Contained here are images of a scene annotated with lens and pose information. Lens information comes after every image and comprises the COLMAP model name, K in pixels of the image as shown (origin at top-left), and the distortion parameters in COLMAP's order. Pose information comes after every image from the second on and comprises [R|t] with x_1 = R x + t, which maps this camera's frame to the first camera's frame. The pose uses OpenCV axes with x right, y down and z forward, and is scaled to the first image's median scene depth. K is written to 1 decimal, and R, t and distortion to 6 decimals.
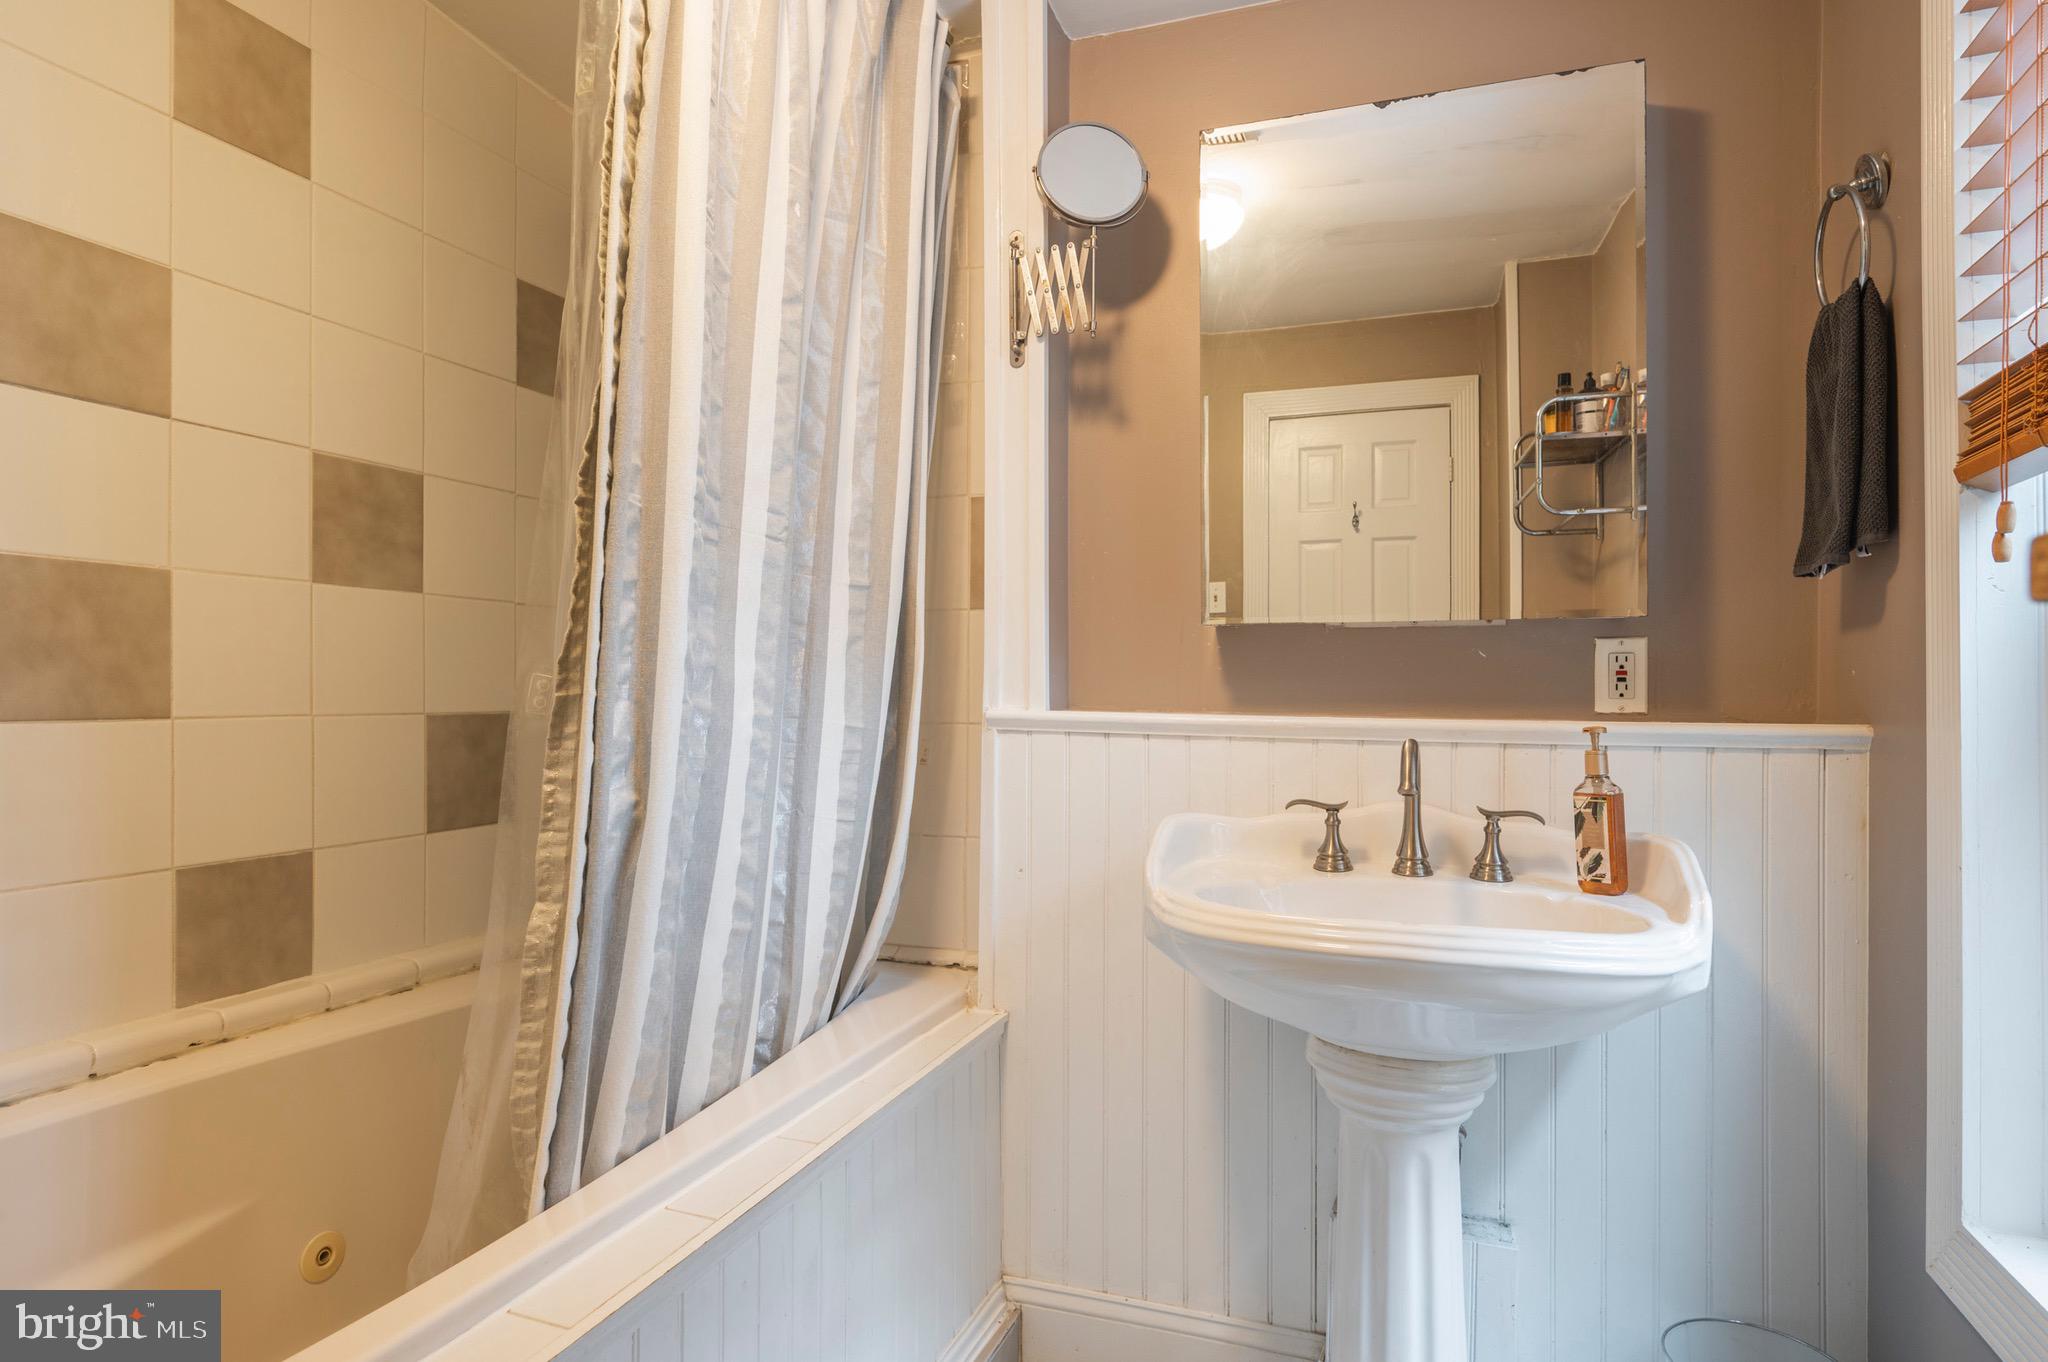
lens RADIAL K [[1125.8, 0, 1024.0], [0, 1125.8, 681.0], [0, 0, 1]] dist [-0.002877, -0.000025]
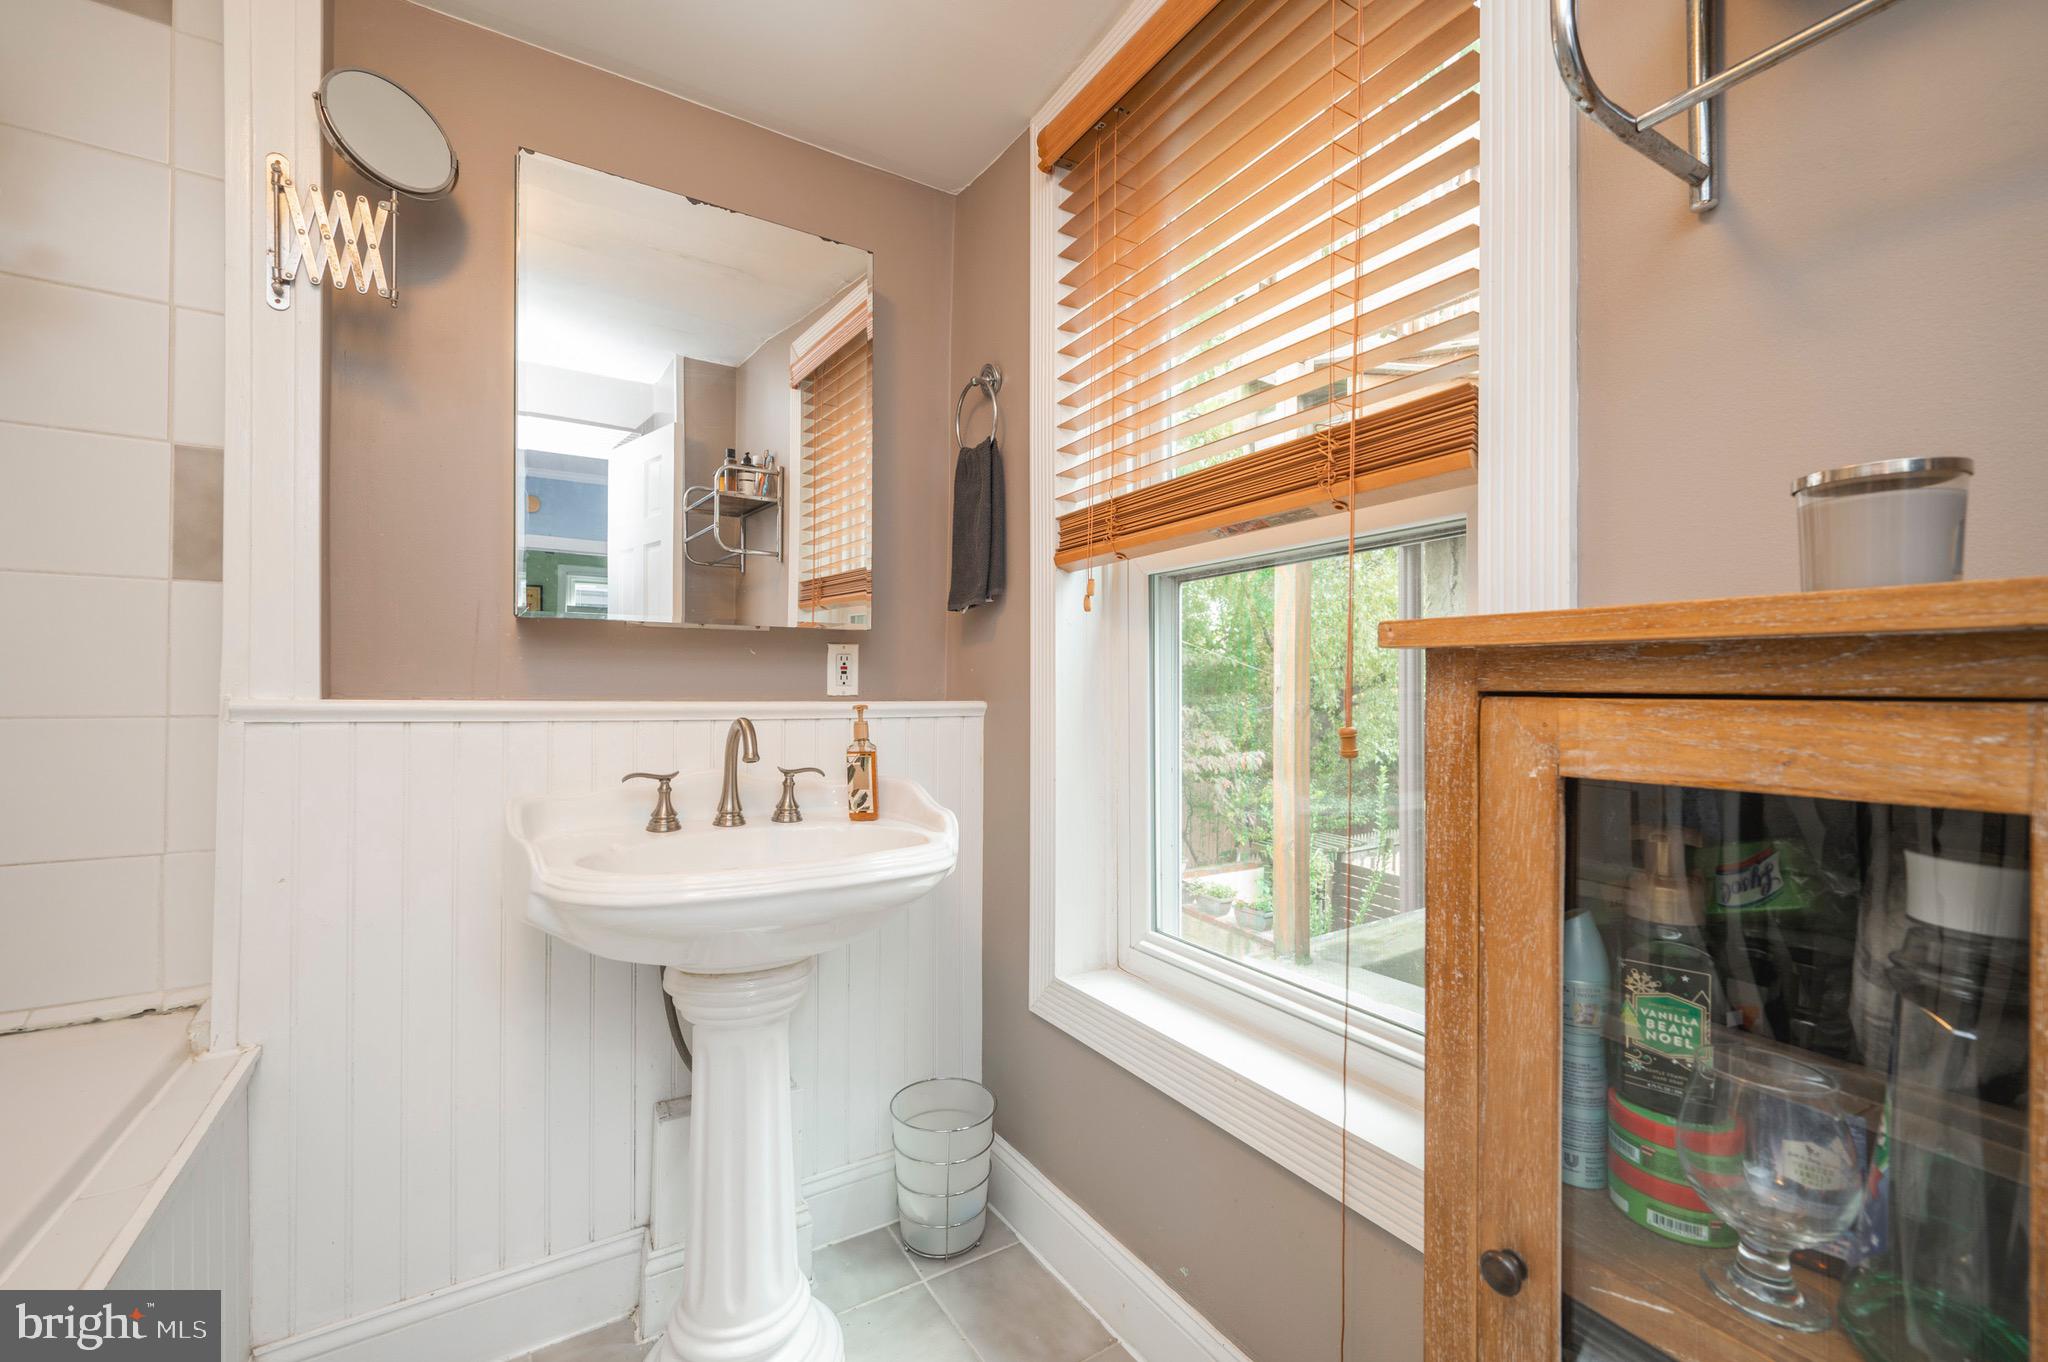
lens RADIAL K [[855.5, 0, 1024.0], [0, 855.5, 681.0], [0, 0, 1]] dist [0.000840, -0.000018]
pose [[0.609760, 0.006504, 0.792559, -0.210743], [-0.010298, 0.999947, -0.000283, 0.007120], [-0.792519, -0.007989, 0.609795, 0.149939]]
